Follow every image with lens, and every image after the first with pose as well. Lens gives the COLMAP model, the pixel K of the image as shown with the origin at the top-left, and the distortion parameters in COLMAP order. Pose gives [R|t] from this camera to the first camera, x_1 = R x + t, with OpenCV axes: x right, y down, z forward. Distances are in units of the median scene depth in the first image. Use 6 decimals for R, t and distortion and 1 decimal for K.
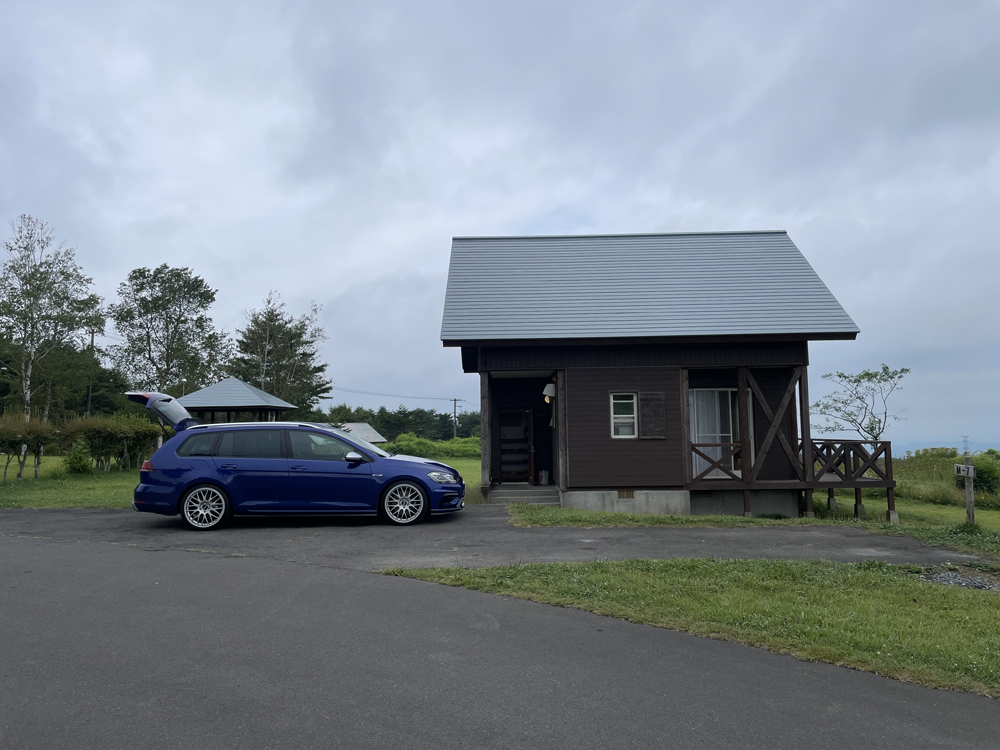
lens RADIAL K [[761.2, 0, 500.0], [0, 761.2, 375.0], [0, 0, 1]] dist [0.100283, -0.132481]
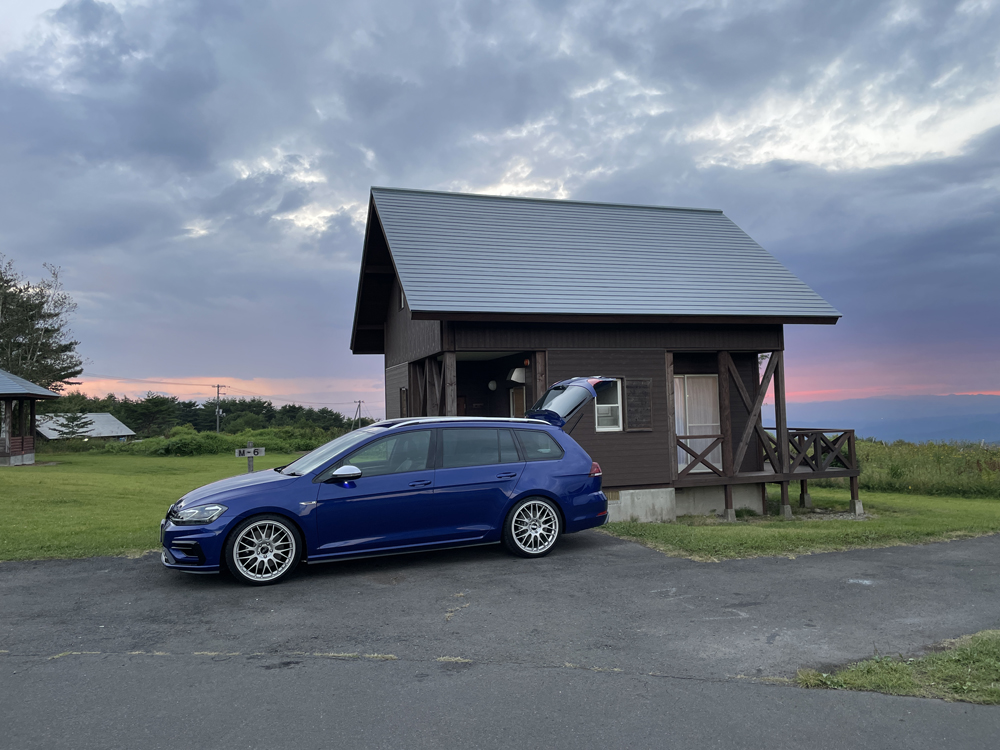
lens RADIAL K [[805.6, 0, 500.0], [0, 805.6, 375.0], [0, 0, 1]] dist [0.071278, -0.168842]
pose [[0.955639, 0.004858, 0.294500, -0.224638], [-0.010527, 0.999789, 0.017667, 0.004051], [-0.294352, -0.019984, 0.955488, 0.159370]]
